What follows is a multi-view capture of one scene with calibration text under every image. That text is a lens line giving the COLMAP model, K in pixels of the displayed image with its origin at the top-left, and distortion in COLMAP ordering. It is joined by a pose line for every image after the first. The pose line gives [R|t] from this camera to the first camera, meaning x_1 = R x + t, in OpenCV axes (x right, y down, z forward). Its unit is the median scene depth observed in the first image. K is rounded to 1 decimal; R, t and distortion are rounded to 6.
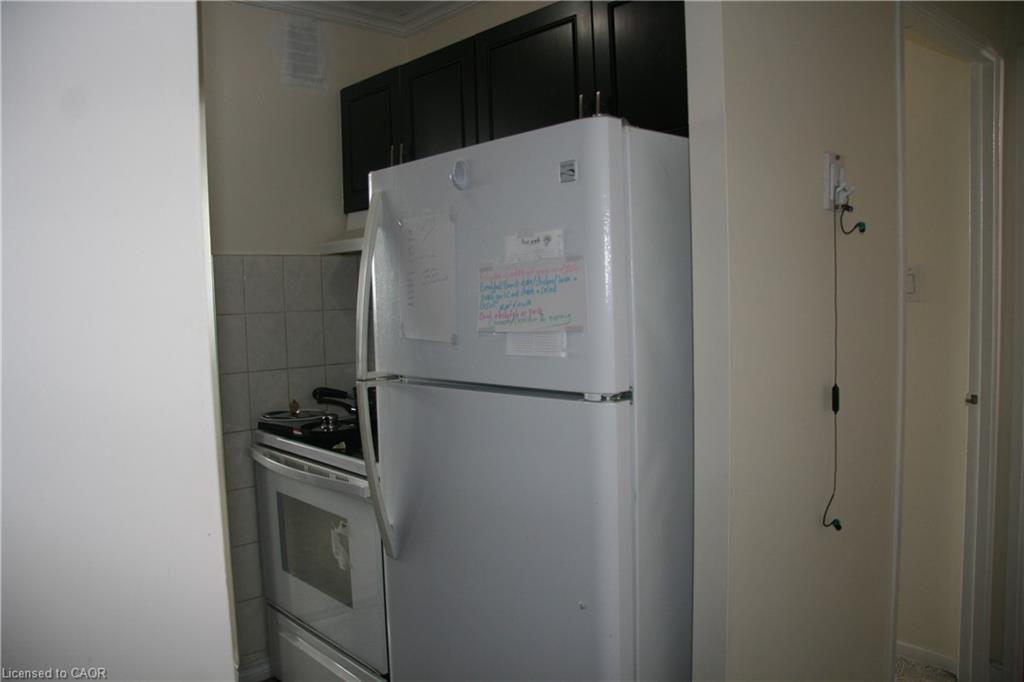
lens RADIAL K [[810.7, 0, 515.1], [0, 810.7, 355.5], [0, 0, 1]] dist [-0.164783, 0.126352]
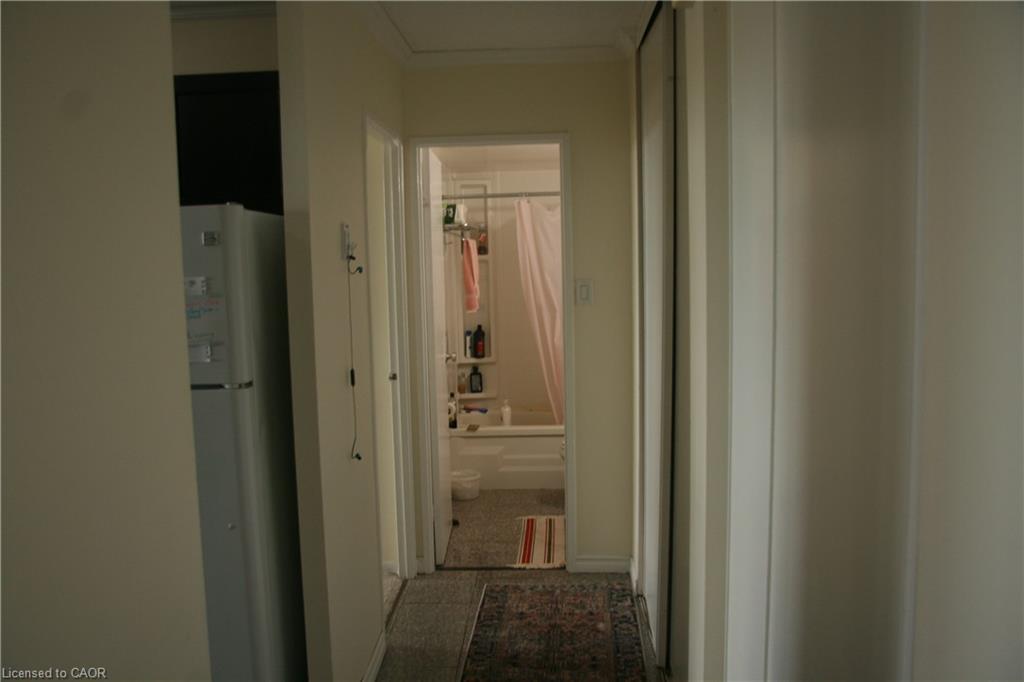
lens RADIAL K [[870.3, 0, 515.9], [0, 870.3, 355.8], [0, 0, 1]] dist [-0.135852, 0.158612]
pose [[0.711313, -0.060179, 0.700294, -0.643474], [0.060692, 0.997865, 0.024104, -0.012472], [-0.700250, 0.025357, 0.713447, -0.528881]]
